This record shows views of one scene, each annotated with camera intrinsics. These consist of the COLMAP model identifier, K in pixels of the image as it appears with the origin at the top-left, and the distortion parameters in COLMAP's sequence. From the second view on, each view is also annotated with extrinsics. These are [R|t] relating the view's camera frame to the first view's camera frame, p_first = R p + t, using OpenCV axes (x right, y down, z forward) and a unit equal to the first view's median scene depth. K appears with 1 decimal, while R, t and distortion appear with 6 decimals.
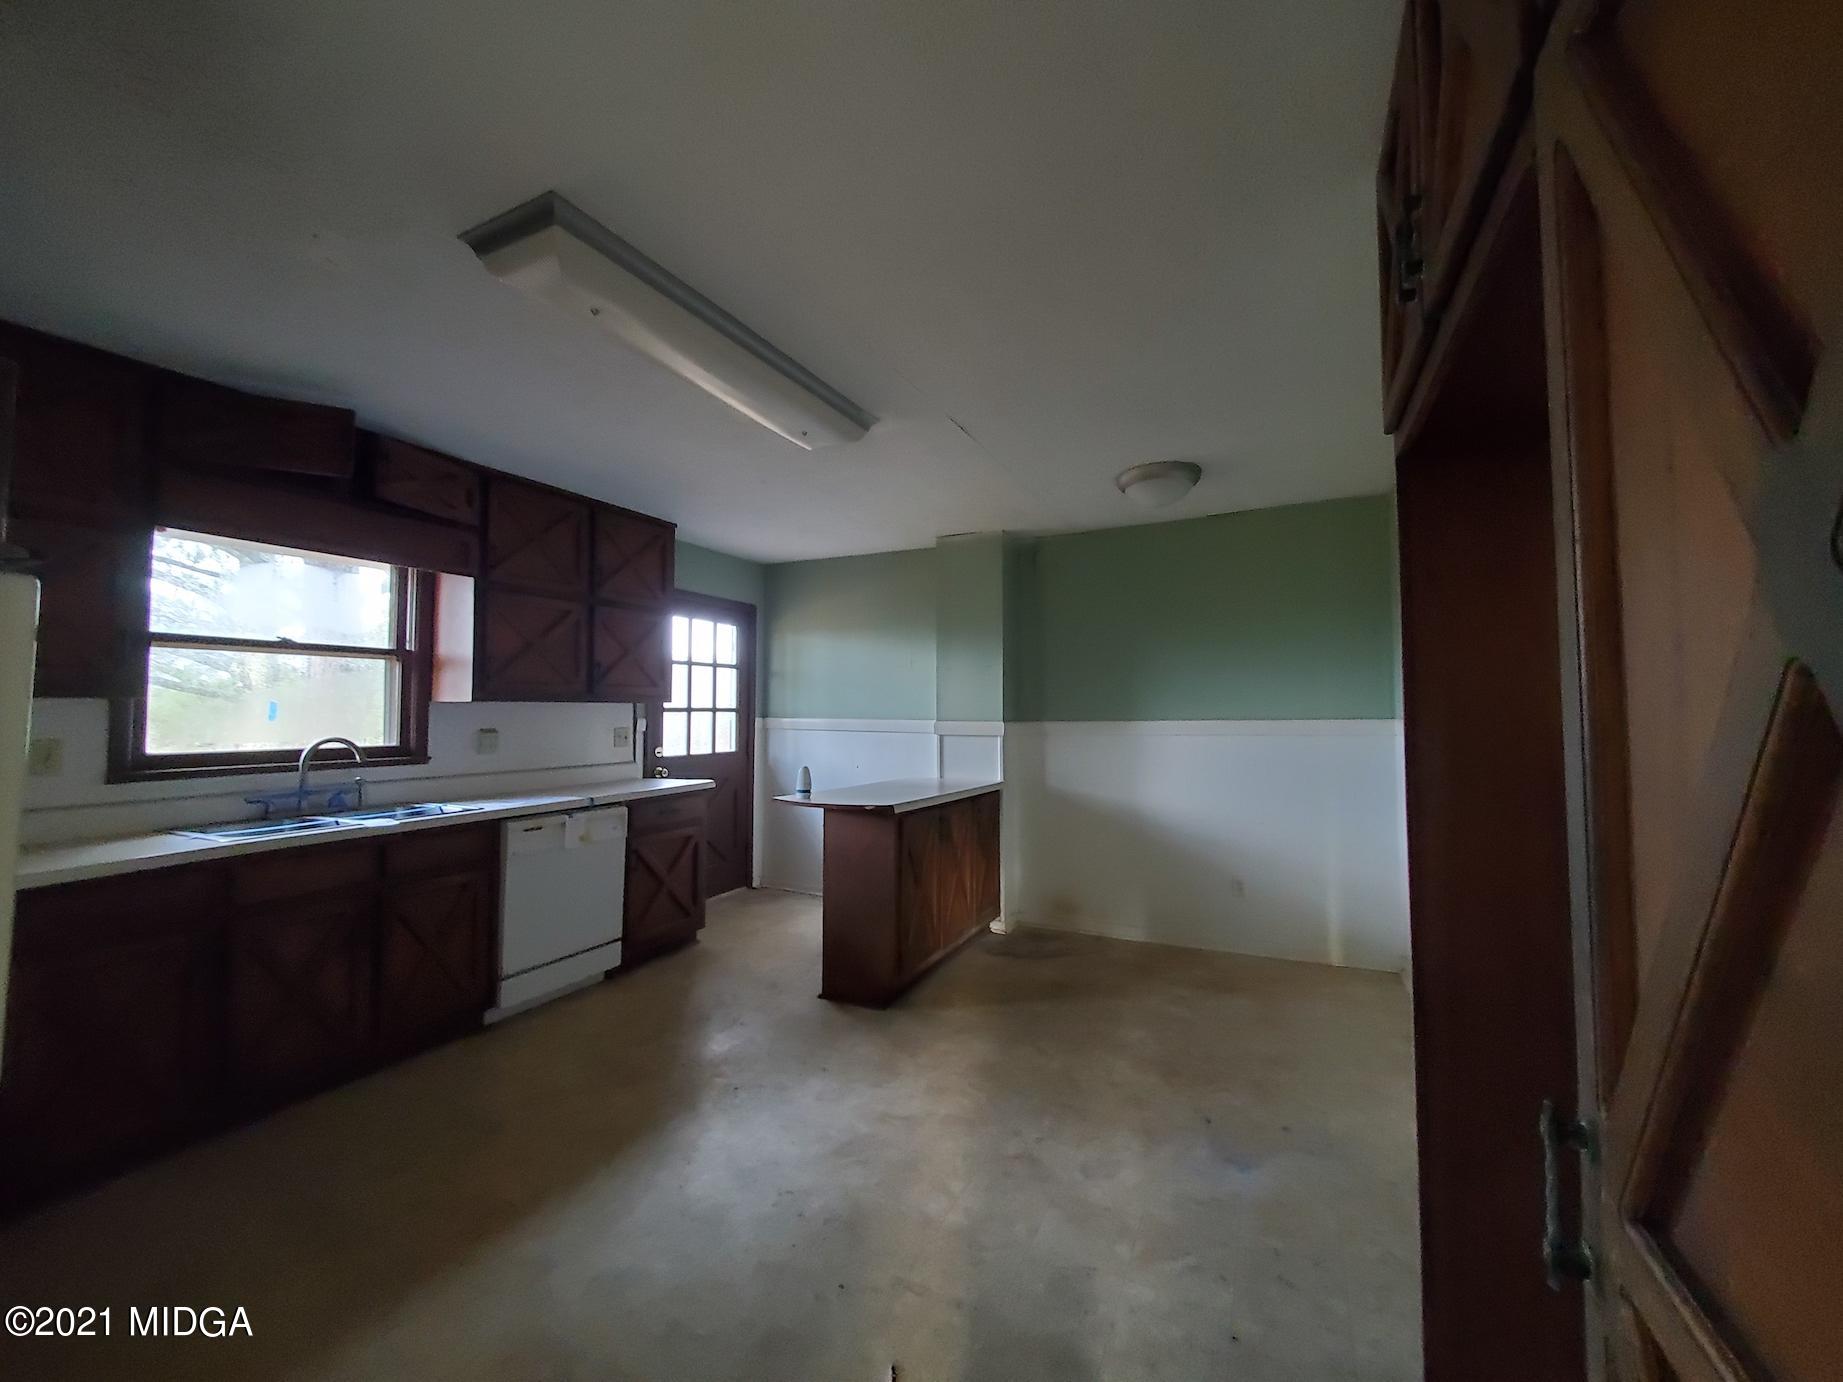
lens RADIAL K [[733.5, 0, 930.9], [0, 733.5, 684.0], [0, 0, 1]] dist [0.007366, -0.000954]
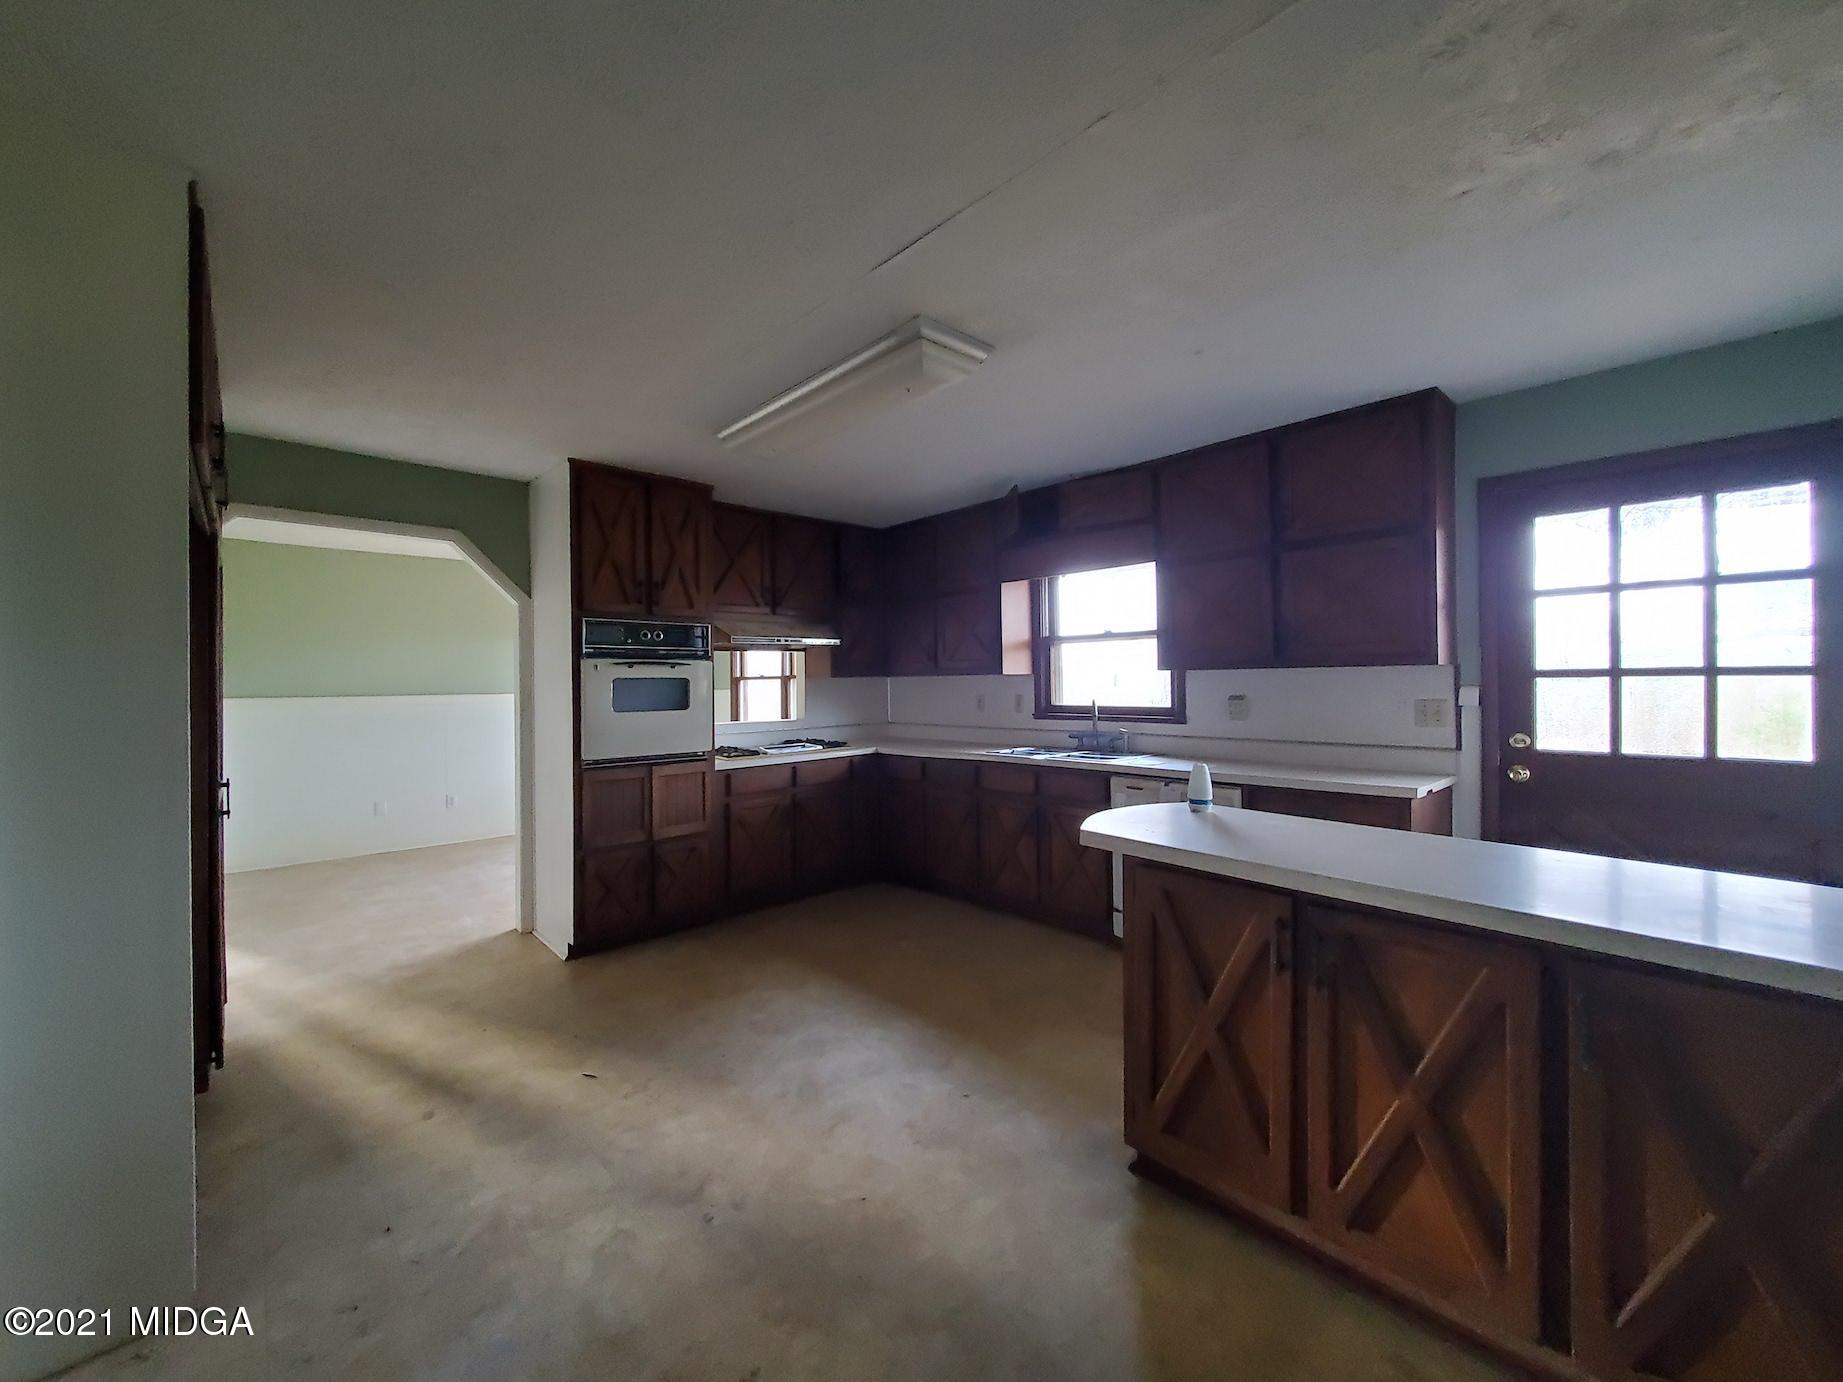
lens RADIAL K [[733.5, 0, 934.7], [0, 733.5, 682.7], [0, 0, 1]] dist [0.007366, -0.000954]
pose [[-0.352823, 0.013159, -0.935597, 0.677336], [0.051759, 0.998645, -0.005473, 0.035311], [0.934257, -0.050357, -0.353026, 1.290769]]
